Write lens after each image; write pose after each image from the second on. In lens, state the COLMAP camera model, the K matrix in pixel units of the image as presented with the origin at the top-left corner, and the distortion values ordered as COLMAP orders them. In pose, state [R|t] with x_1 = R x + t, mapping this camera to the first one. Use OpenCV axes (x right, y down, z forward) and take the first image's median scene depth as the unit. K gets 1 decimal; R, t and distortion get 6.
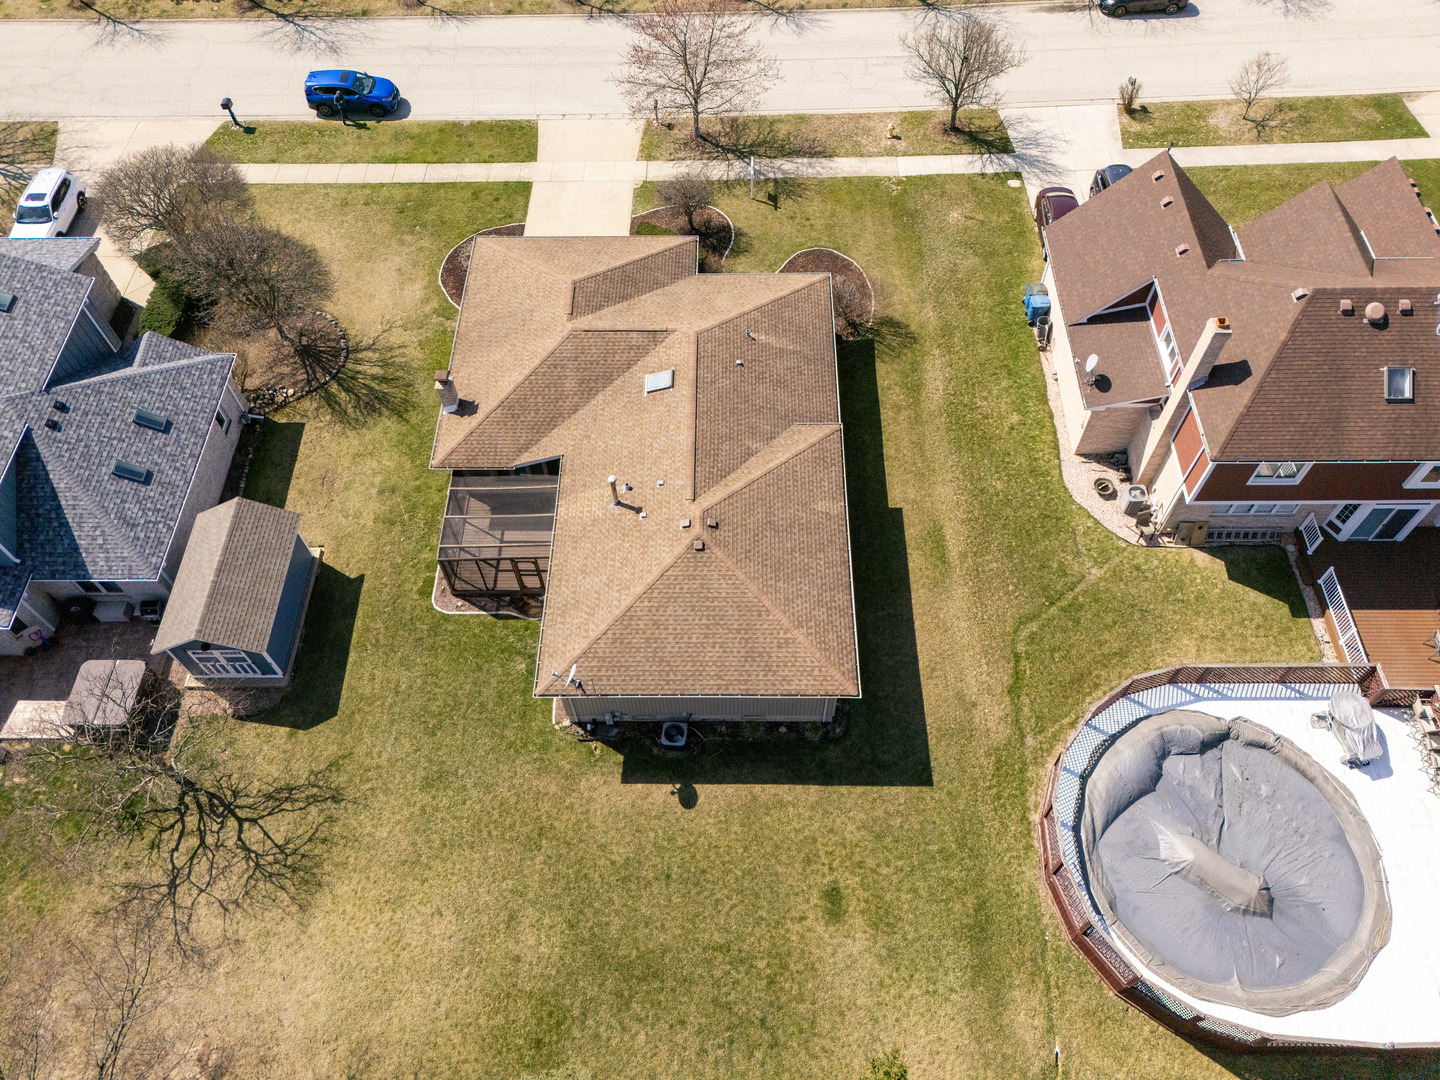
lens RADIAL K [[1064.1, 0, 709.4], [0, 1064.1, 543.2], [0, 0, 1]] dist [0.064245, -0.053864]
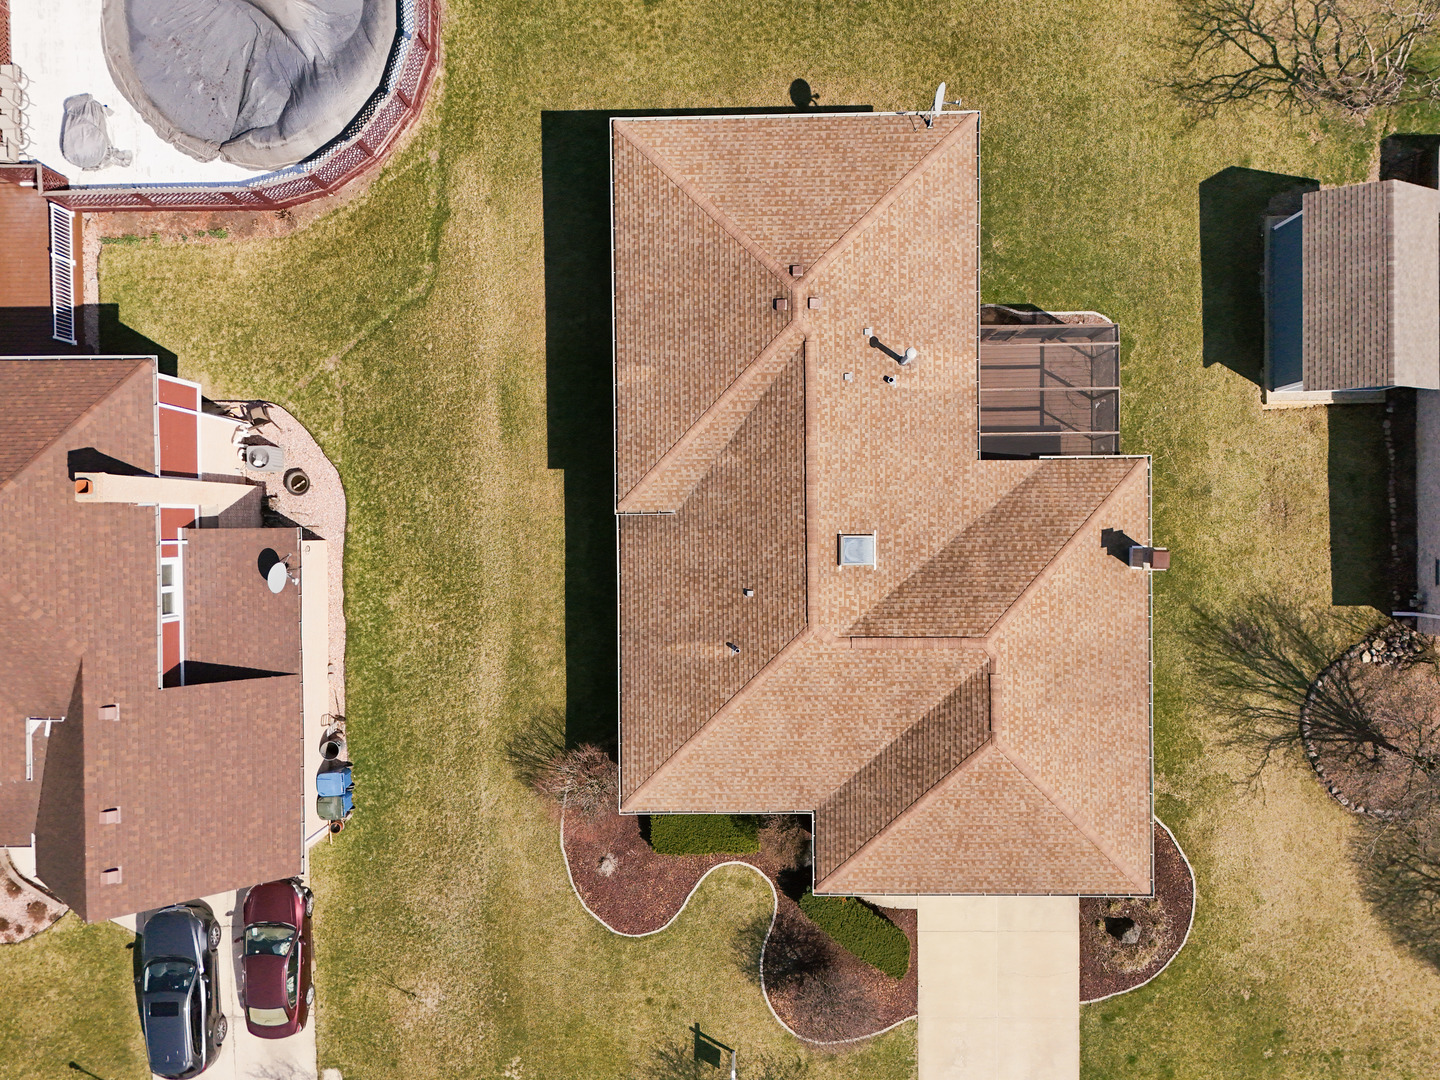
lens RADIAL K [[1064.1, 0, 730.4], [0, 1064.1, 527.5], [0, 0, 1]] dist [0.064245, -0.053864]
pose [[-0.998990, 0.021707, 0.039353, 0.011428], [0.003071, -0.840608, 0.541636, -0.541851], [0.044838, 0.541209, 0.839692, 0.369864]]
